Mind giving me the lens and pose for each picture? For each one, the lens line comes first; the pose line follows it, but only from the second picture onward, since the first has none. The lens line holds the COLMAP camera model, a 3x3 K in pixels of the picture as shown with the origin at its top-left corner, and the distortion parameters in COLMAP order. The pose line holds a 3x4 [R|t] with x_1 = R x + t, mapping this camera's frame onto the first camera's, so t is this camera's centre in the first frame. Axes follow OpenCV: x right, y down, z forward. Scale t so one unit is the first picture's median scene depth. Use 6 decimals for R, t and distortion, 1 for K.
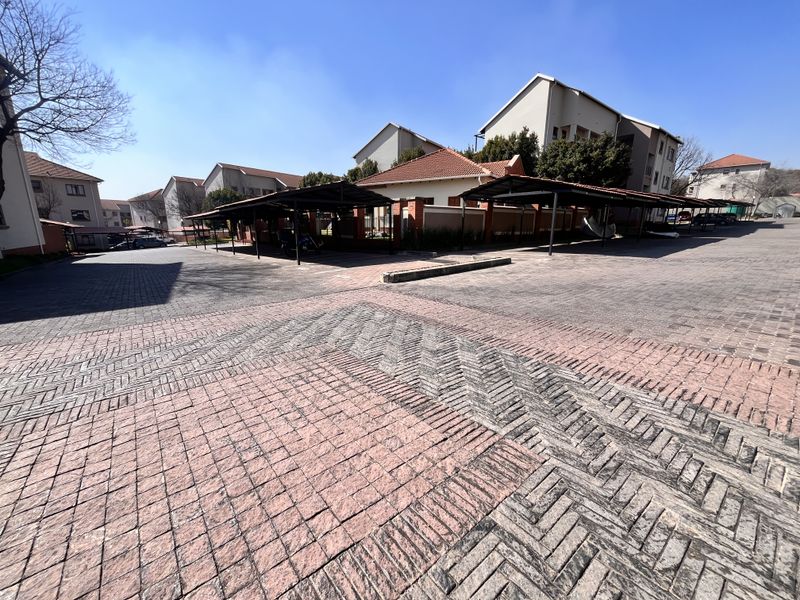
lens RADIAL K [[323.3, 0, 397.3], [0, 323.3, 301.3], [0, 0, 1]] dist [-0.002969, -0.000429]
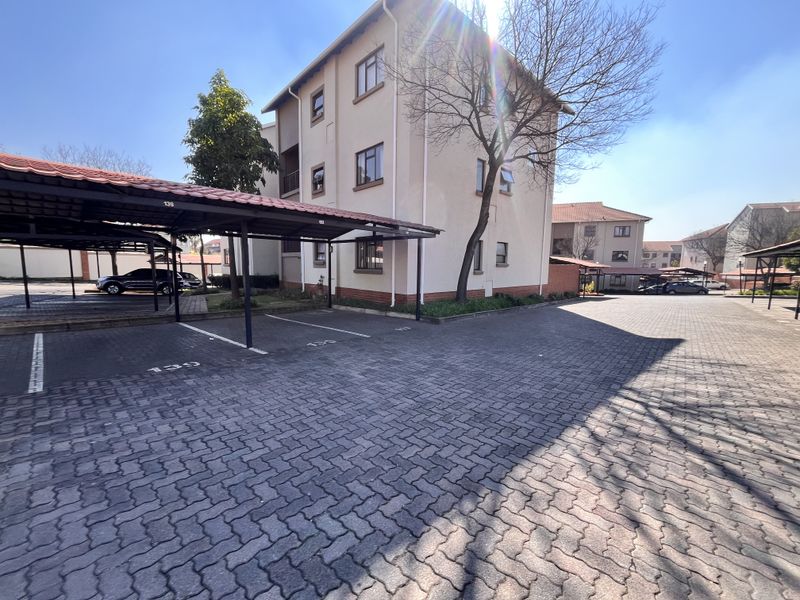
lens RADIAL K [[323.3, 0, 397.3], [0, 323.3, 301.3], [0, 0, 1]] dist [-0.002969, -0.000429]
pose [[0.164574, 0.110886, -0.980112, -0.081701], [-0.233377, 0.969825, 0.070535, -0.031887], [0.958358, 0.217127, 0.185486, 0.145202]]
